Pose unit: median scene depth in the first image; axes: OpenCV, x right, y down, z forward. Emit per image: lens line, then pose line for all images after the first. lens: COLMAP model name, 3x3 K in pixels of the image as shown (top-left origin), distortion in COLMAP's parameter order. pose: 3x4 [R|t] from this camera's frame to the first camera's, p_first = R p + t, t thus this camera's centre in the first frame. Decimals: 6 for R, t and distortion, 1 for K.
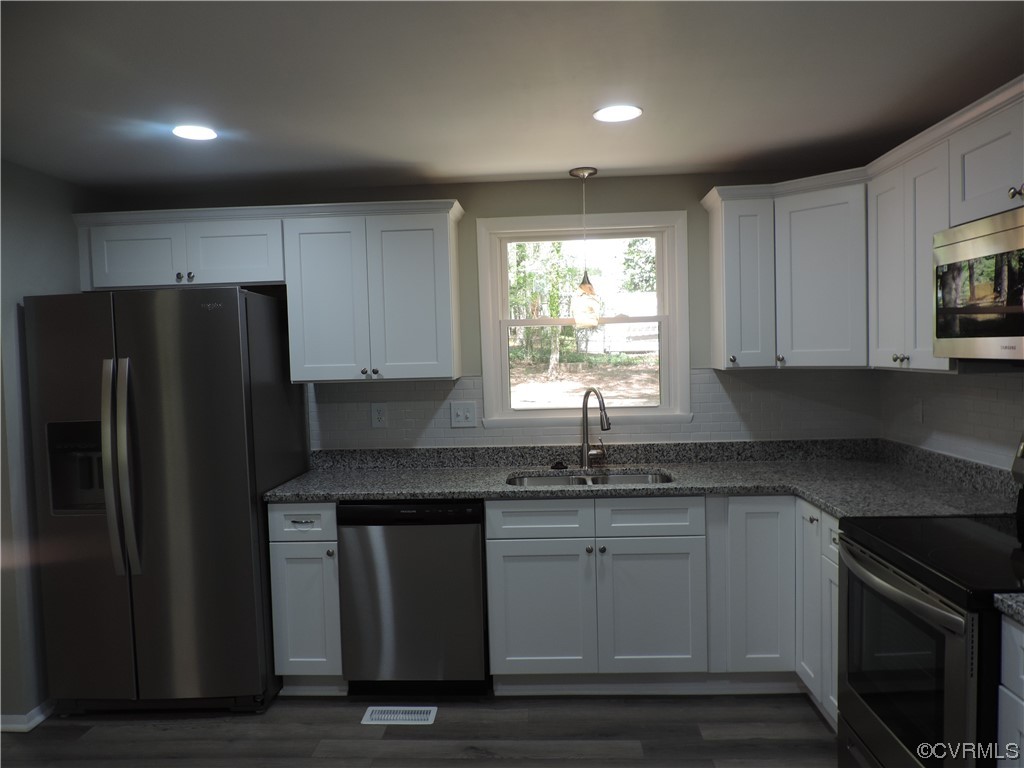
lens RADIAL K [[726.8, 0, 513.0], [0, 726.8, 380.3], [0, 0, 1]] dist [-0.020091, -0.001795]
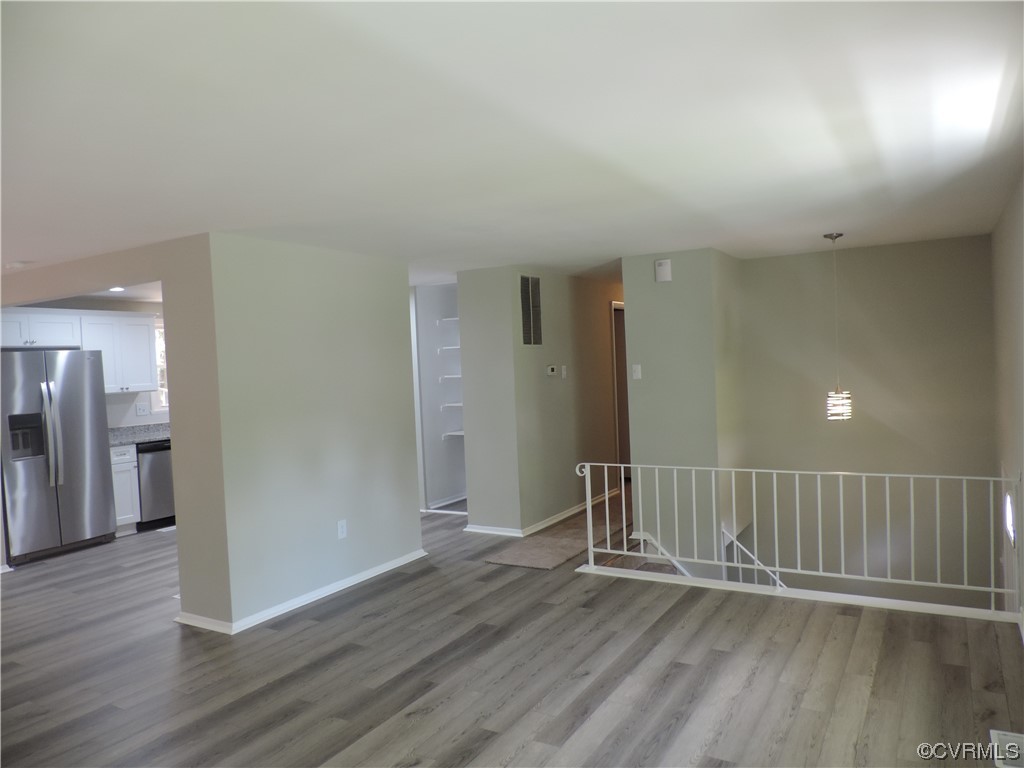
lens RADIAL K [[726.8, 0, 512.7], [0, 726.8, 386.8], [0, 0, 1]] dist [-0.020091, -0.001795]
pose [[0.463569, -0.025190, 0.885703, -1.434743], [0.069198, 0.997572, -0.007846, 0.073592], [-0.883355, 0.064926, 0.464186, -0.942443]]
